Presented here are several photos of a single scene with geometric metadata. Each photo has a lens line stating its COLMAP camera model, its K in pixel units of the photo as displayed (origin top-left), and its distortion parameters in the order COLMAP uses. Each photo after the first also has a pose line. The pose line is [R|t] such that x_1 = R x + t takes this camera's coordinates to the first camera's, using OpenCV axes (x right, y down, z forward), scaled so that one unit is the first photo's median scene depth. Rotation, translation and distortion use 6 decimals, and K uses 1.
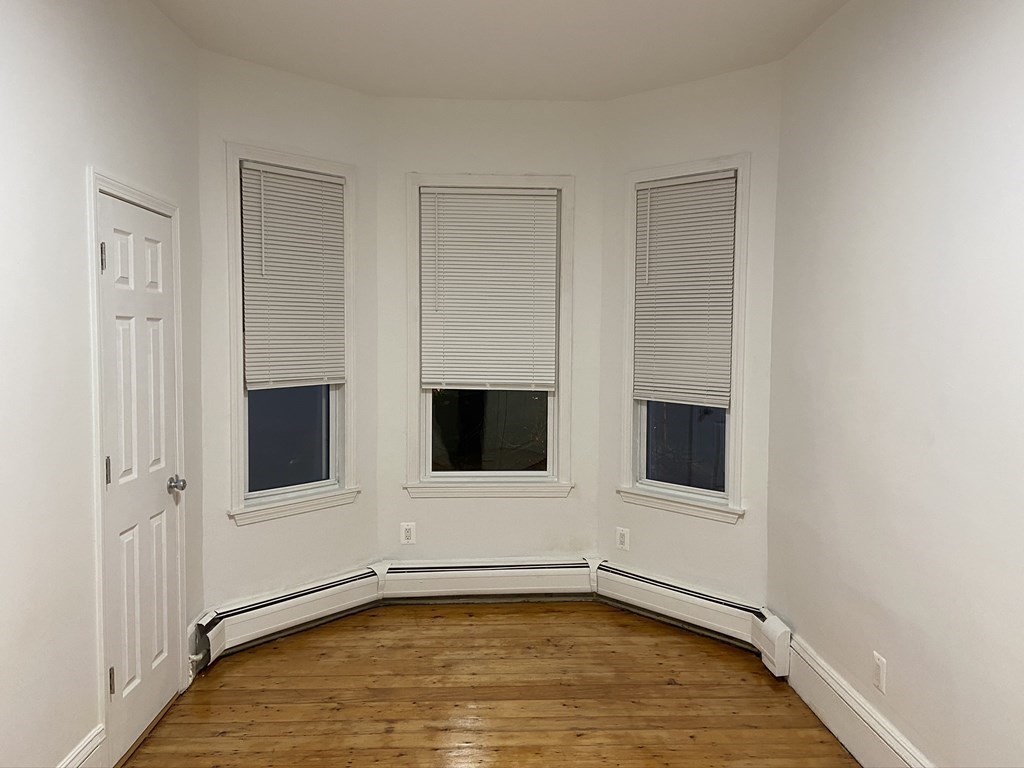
lens RADIAL K [[761.6, 0, 516.8], [0, 761.6, 378.2], [0, 0, 1]] dist [0.102775, -0.116517]
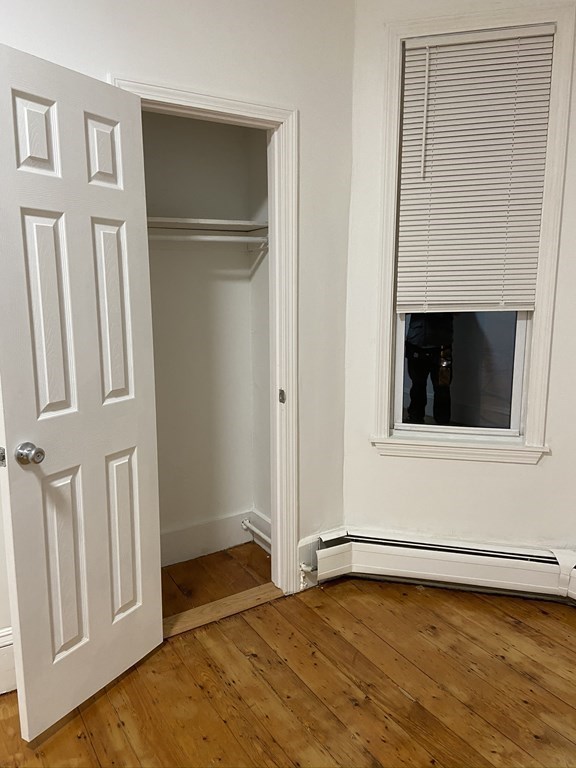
lens RADIAL K [[571.2, 0, 287.6], [0, 571.2, 379.6], [0, 0, 1]] dist [0.102775, -0.116517]
pose [[0.485671, 0.128764, -0.864606, 0.188121], [-0.042213, 0.991392, 0.123933, 0.015348], [0.873122, -0.023693, 0.486926, 0.557072]]
